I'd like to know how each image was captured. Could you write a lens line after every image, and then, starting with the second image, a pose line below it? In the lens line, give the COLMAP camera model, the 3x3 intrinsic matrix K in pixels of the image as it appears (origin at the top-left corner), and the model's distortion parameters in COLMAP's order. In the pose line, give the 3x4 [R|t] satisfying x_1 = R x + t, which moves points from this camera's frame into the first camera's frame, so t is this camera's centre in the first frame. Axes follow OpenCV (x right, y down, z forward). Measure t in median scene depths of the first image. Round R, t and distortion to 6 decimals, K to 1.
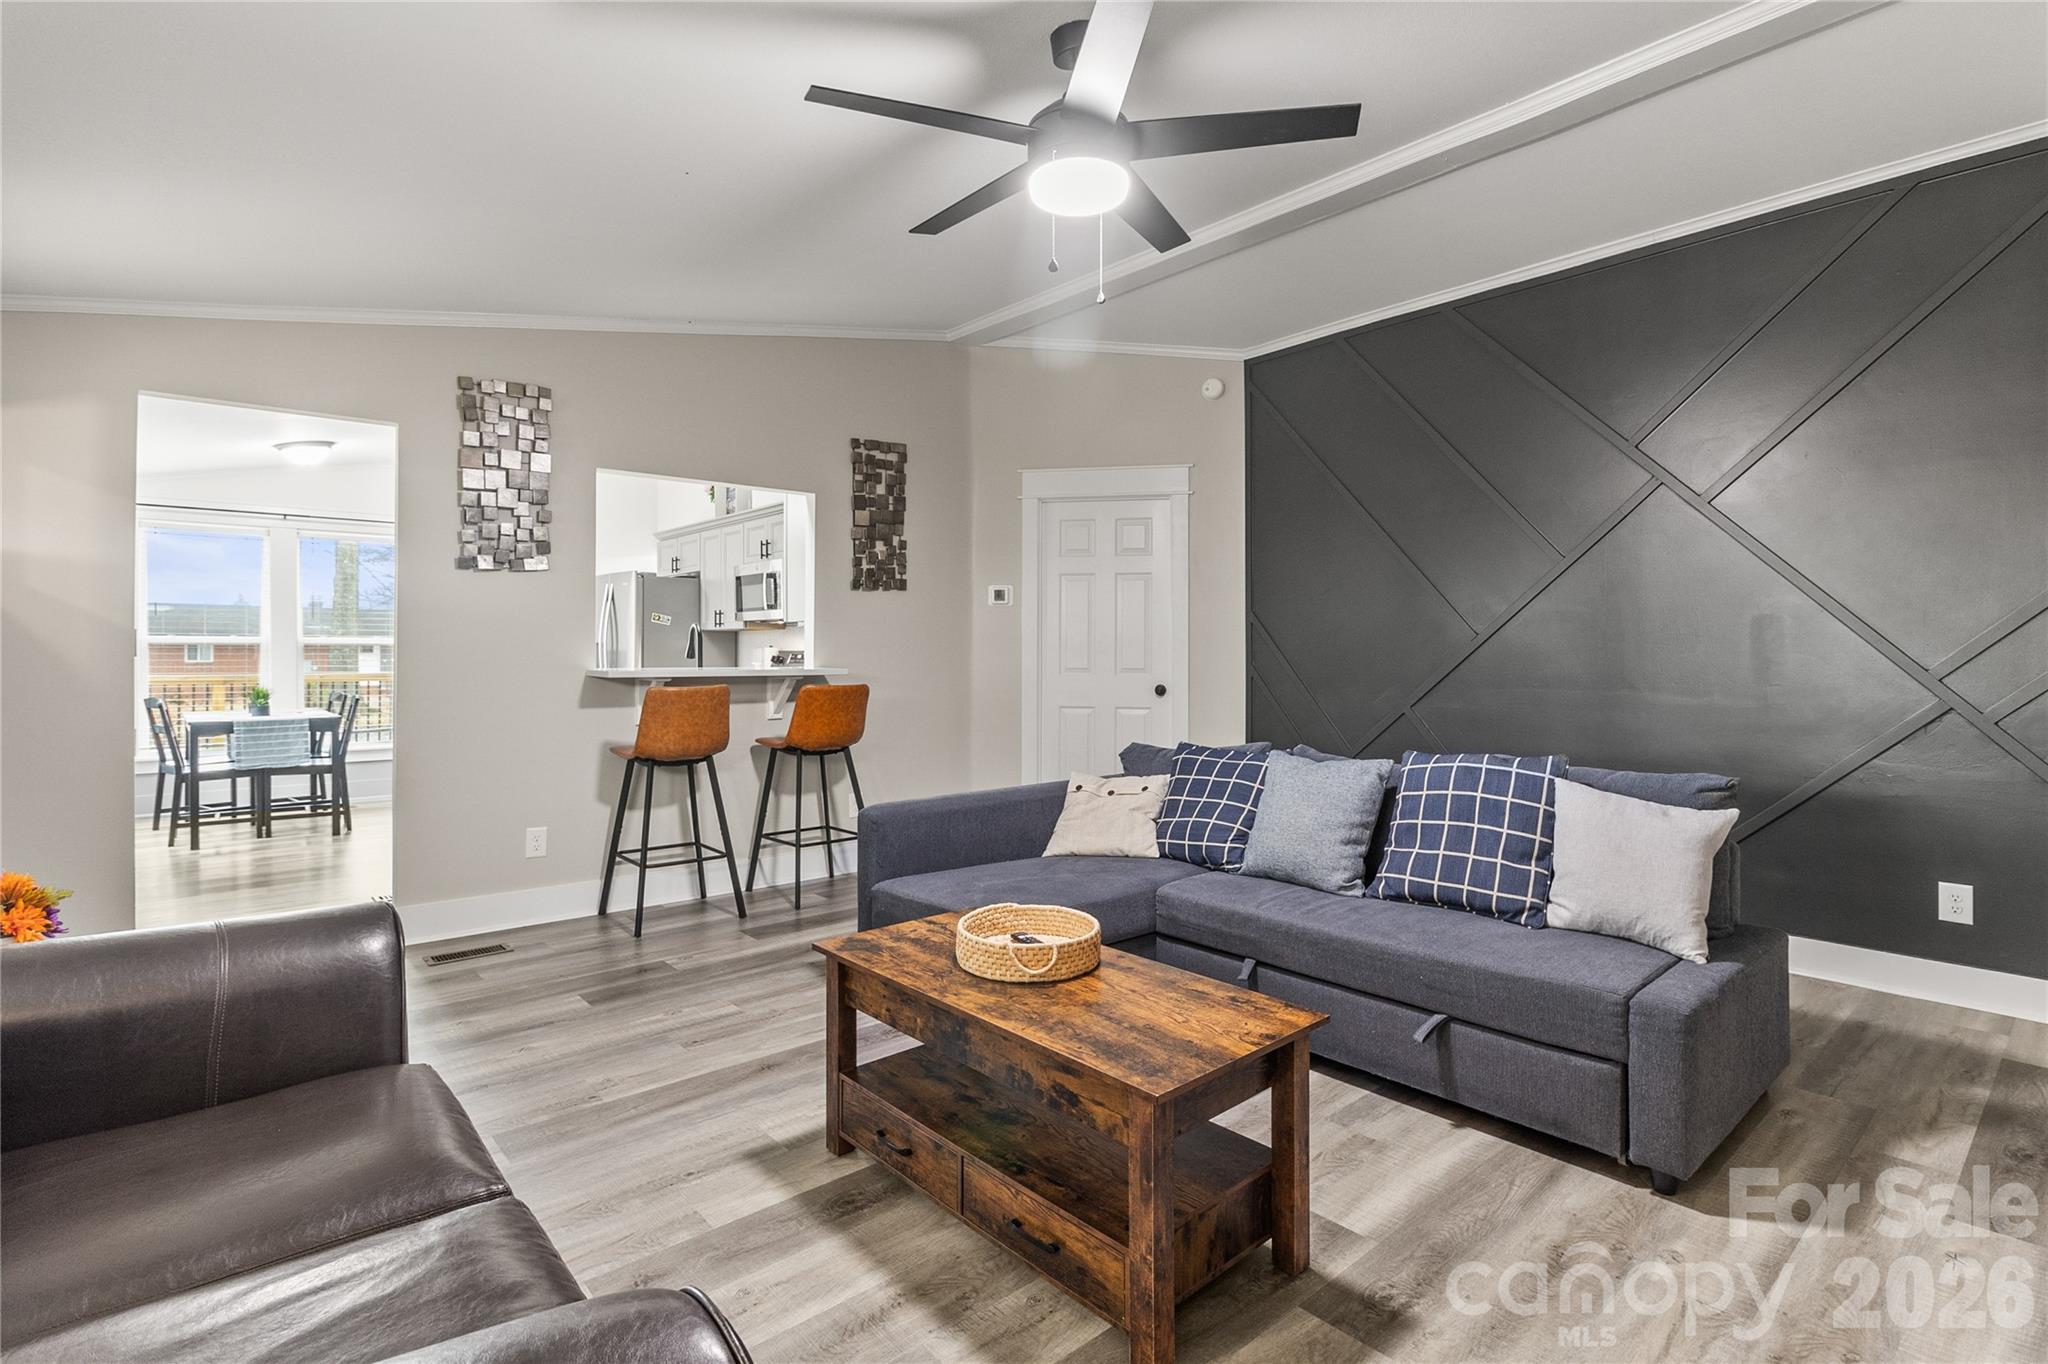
lens RADIAL K [[1007.8, 0, 1067.1], [0, 1007.8, 673.8], [0, 0, 1]] dist [0.000657, -0.000085]
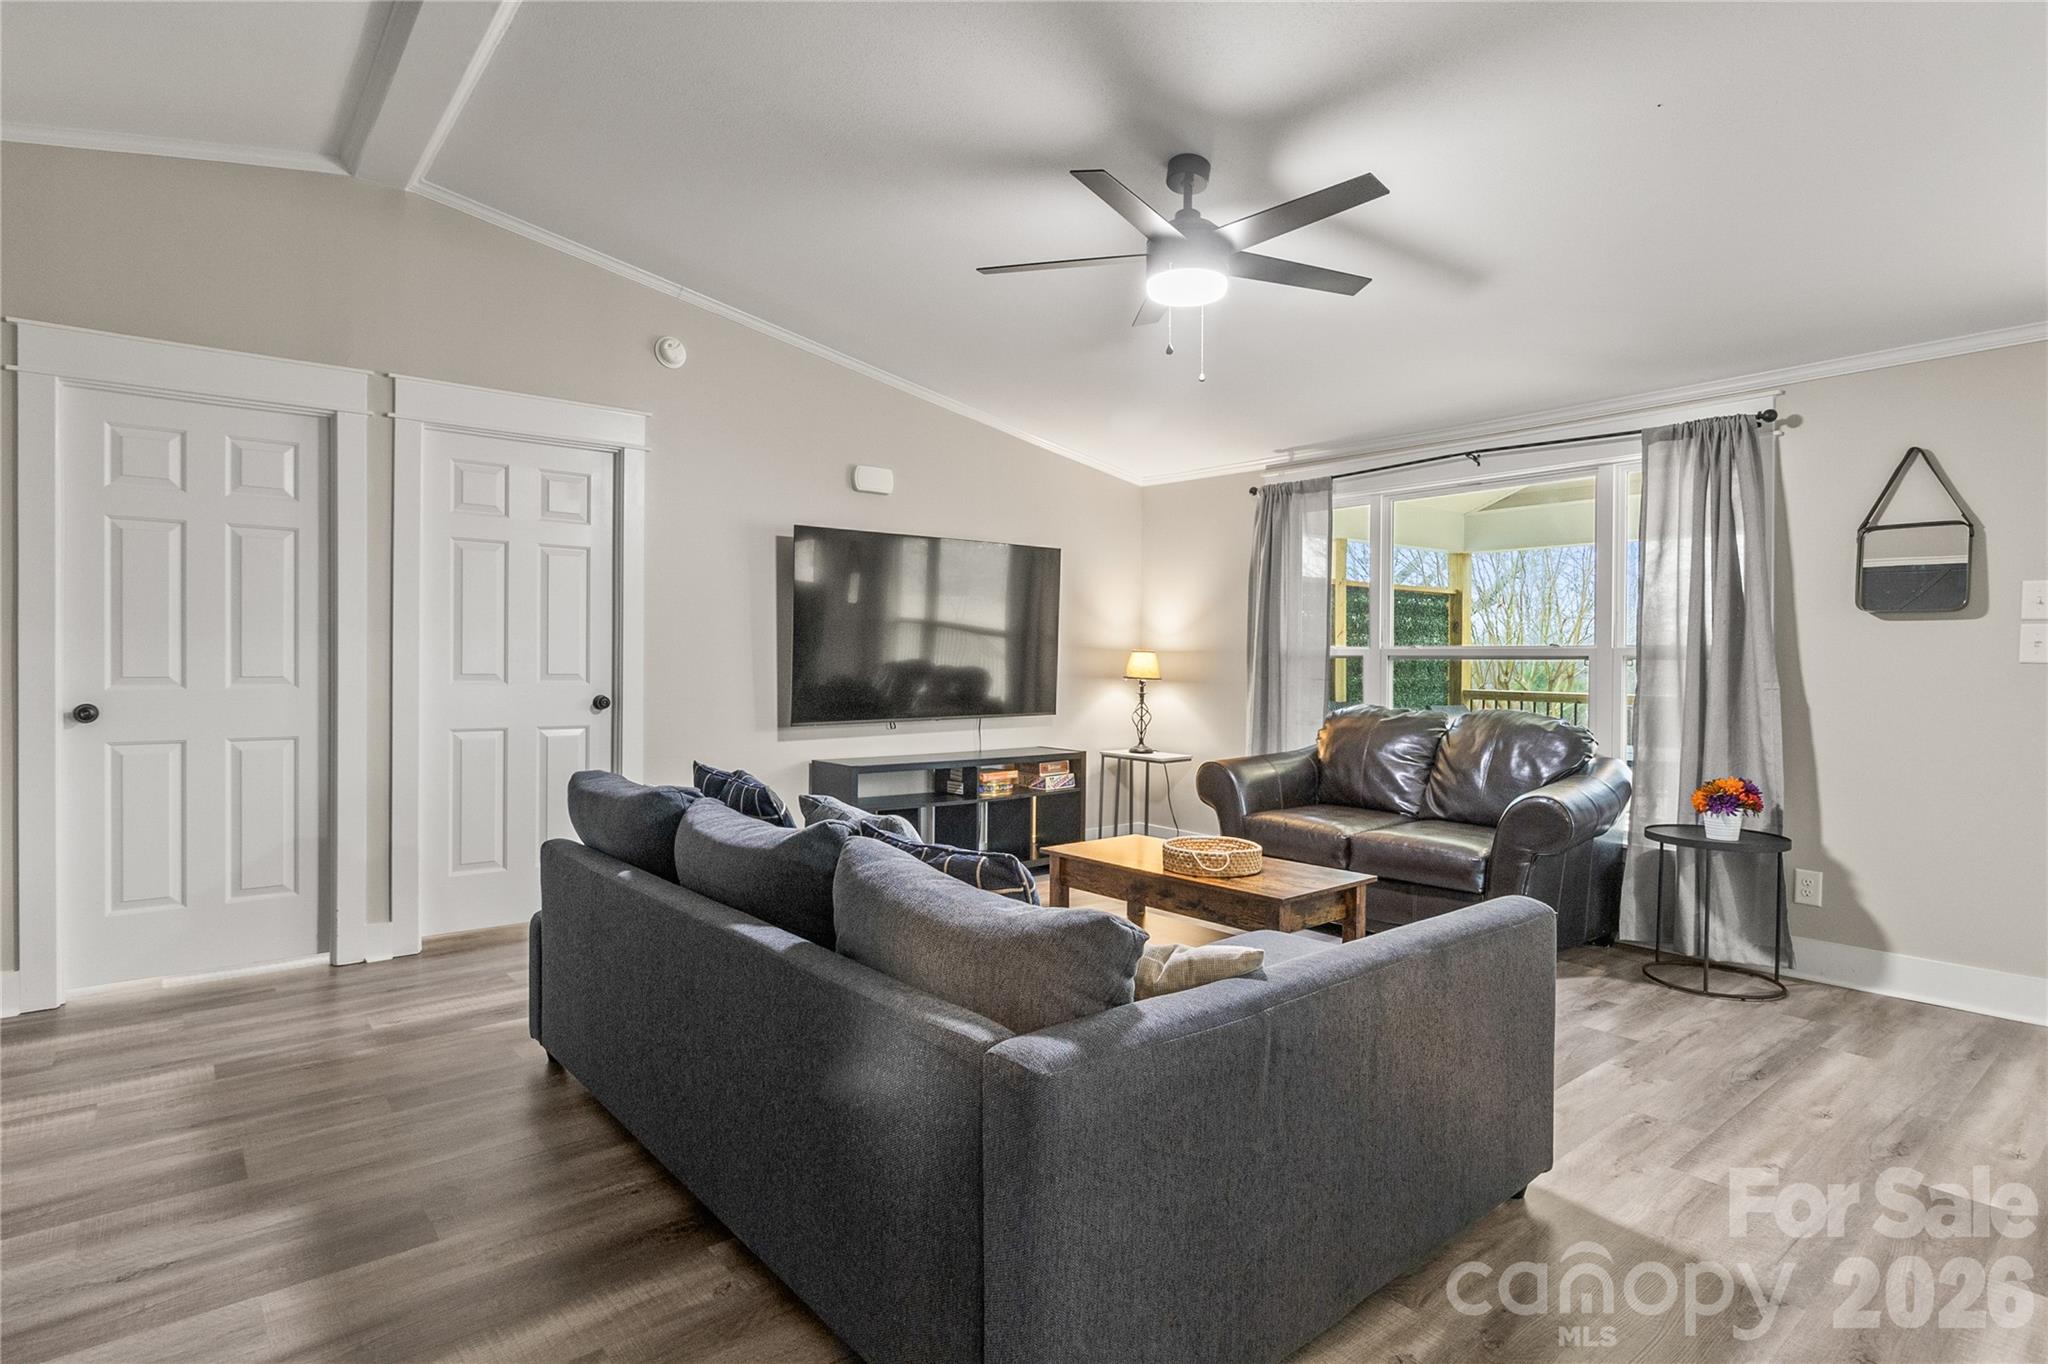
lens RADIAL K [[1050.7, 0, 1040.2], [0, 1050.7, 674.4], [0, 0, 1]] dist [-0.001166, -0.000169]
pose [[-0.999594, -0.008170, 0.027302, 0.116613], [-0.007375, 0.999550, 0.029074, -0.030453], [-0.027528, 0.028861, -0.999204, 1.945240]]
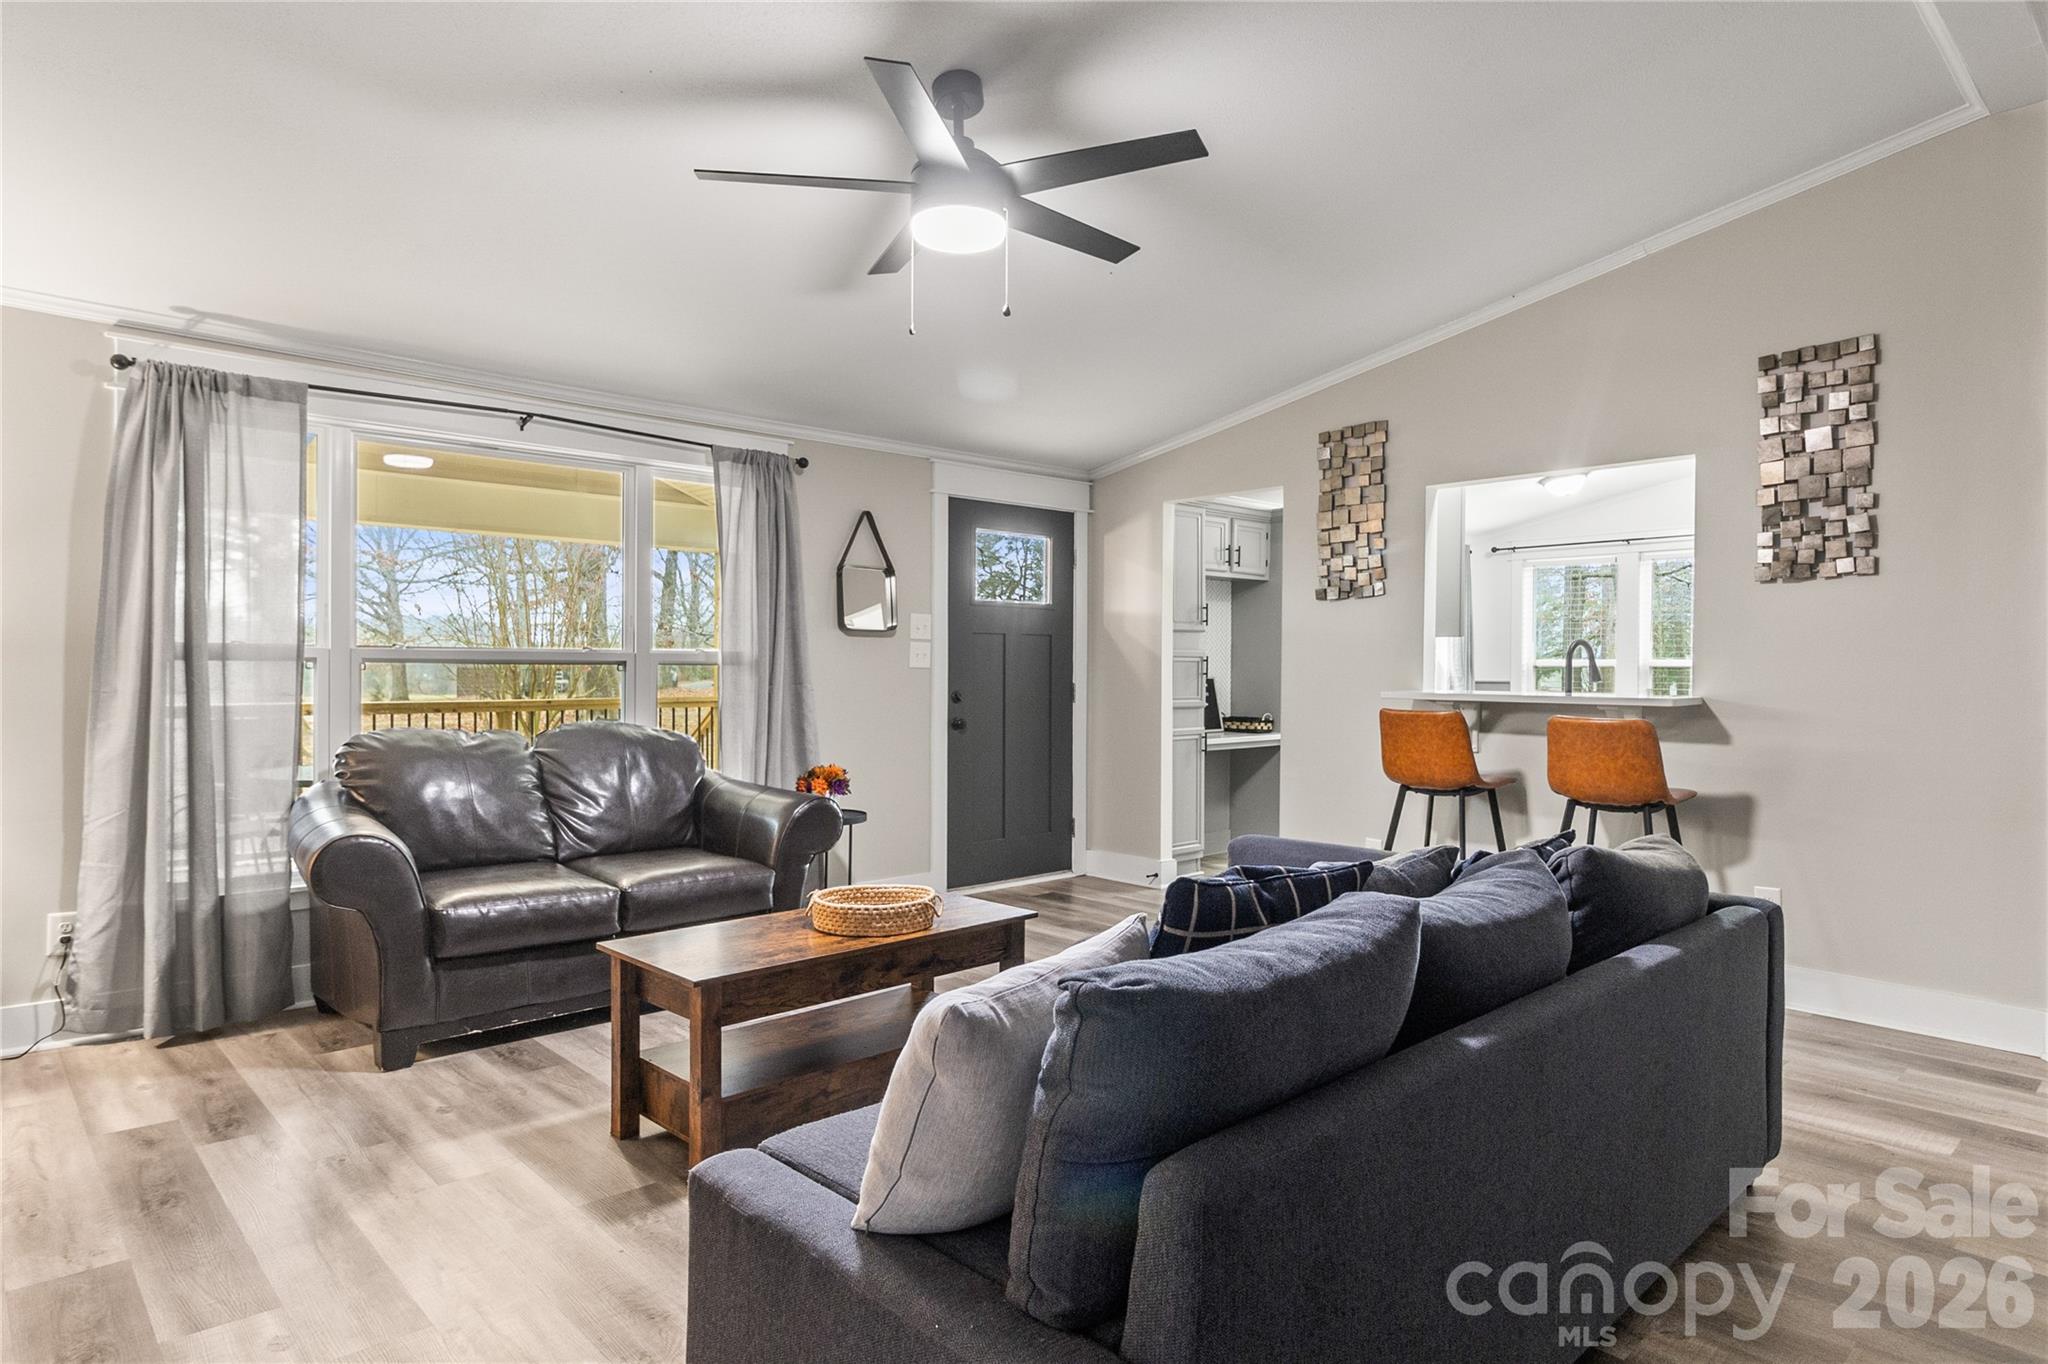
lens RADIAL K [[1169.8, 0, 1029.8], [0, 1169.8, 674.5], [0, 0, 1]] dist [-0.004516, -0.001499]
pose [[0.022606, 0.001467, -0.999743, 1.025440], [-0.024222, 0.999706, 0.000919, -0.014596], [0.999451, 0.024195, 0.022635, 0.886835]]
